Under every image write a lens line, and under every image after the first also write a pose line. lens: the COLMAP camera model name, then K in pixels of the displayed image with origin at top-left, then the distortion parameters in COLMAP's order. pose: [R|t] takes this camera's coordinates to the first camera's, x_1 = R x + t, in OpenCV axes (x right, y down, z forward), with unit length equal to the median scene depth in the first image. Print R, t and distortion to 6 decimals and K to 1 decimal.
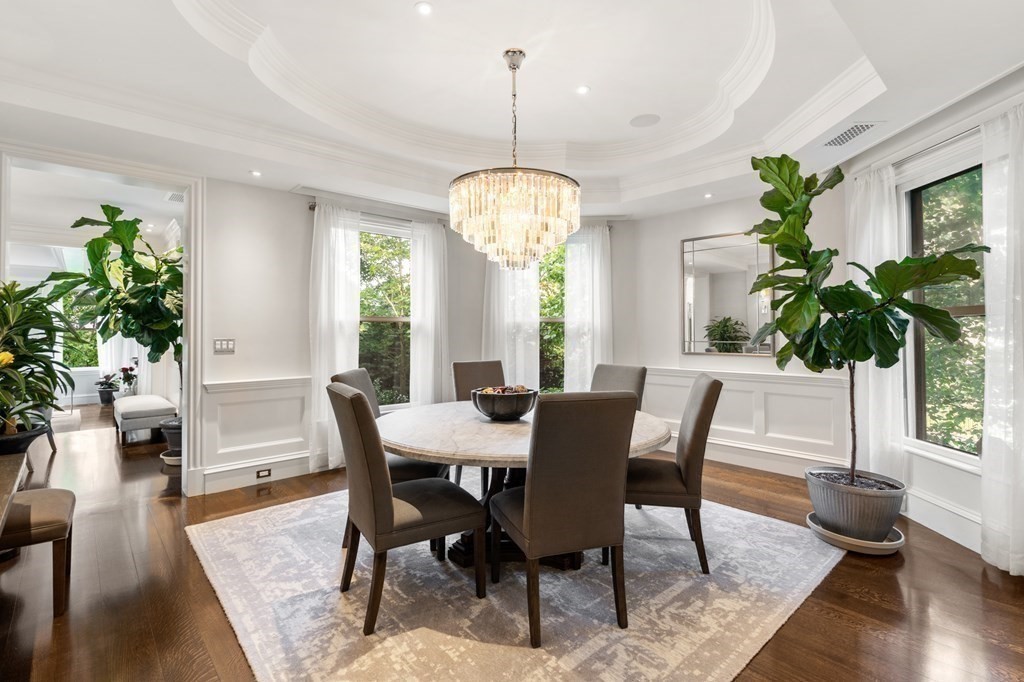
lens RADIAL K [[476.3, 0, 512.9], [0, 476.3, 335.5], [0, 0, 1]] dist [-0.000537, 0.000090]
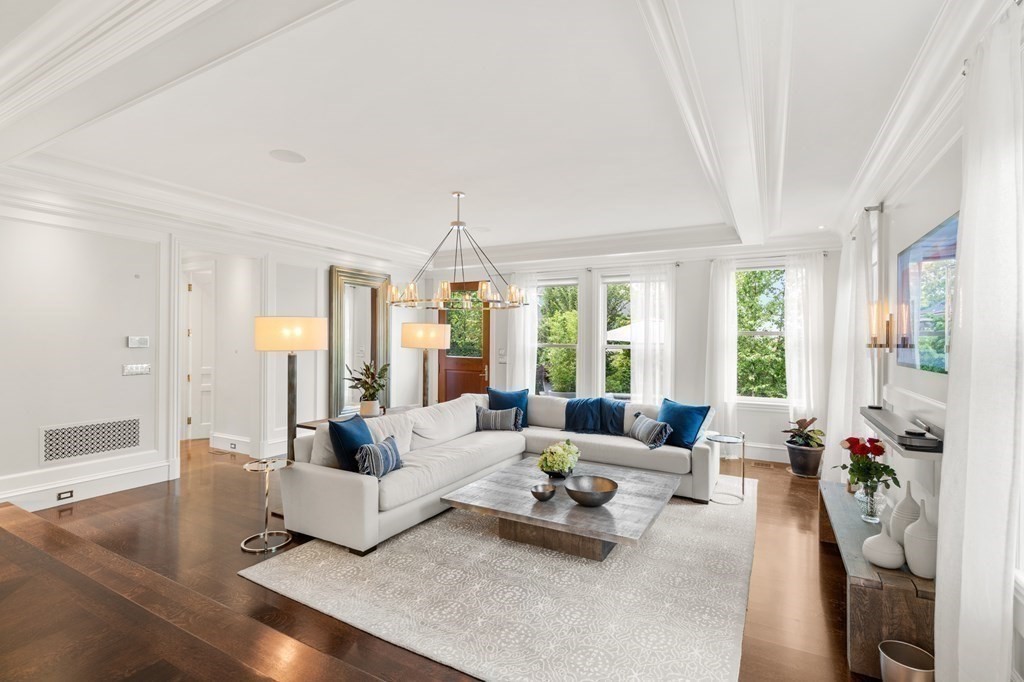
lens RADIAL K [[476.3, 0, 512.9], [0, 476.3, 335.5], [0, 0, 1]] dist [-0.000537, 0.000090]
pose [[0.329658, -0.008364, -0.944063, -0.455288], [-0.004580, 0.999935, -0.010458, -0.002082], [0.944089, 0.007772, 0.329599, 0.519154]]
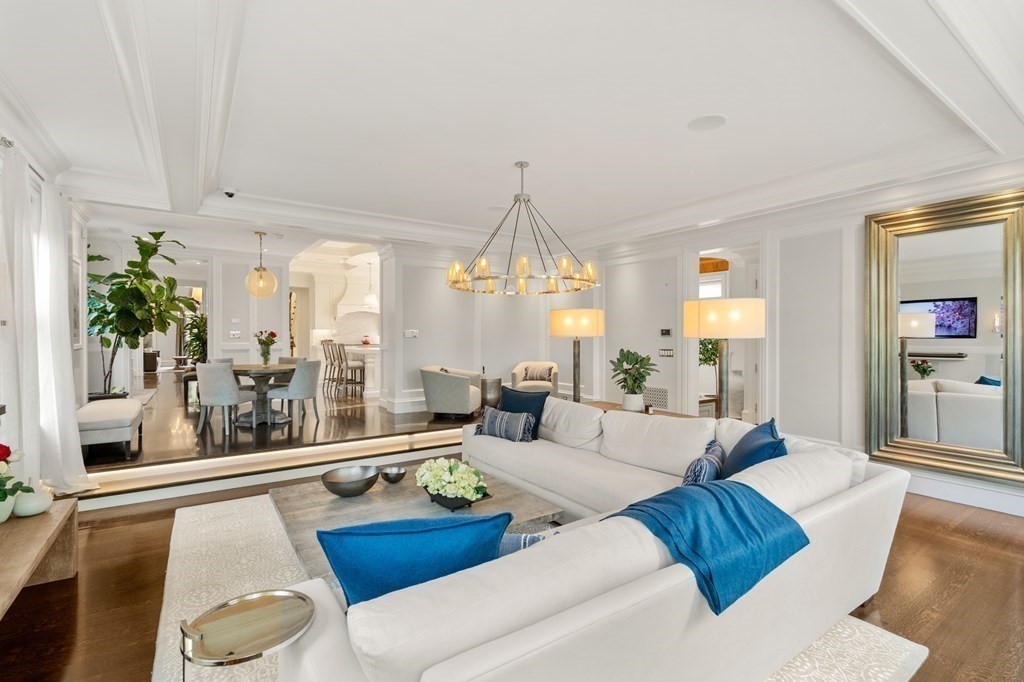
lens RADIAL K [[467.4, 0, 512.0], [0, 467.4, 341.0], [0, 0, 1]] dist [0.000378, 0.000178]
pose [[-0.990754, -0.005049, 0.135577, -1.104707], [-0.003835, 0.999950, 0.009212, 0.011878], [-0.135617, 0.008607, -0.990724, 1.181125]]
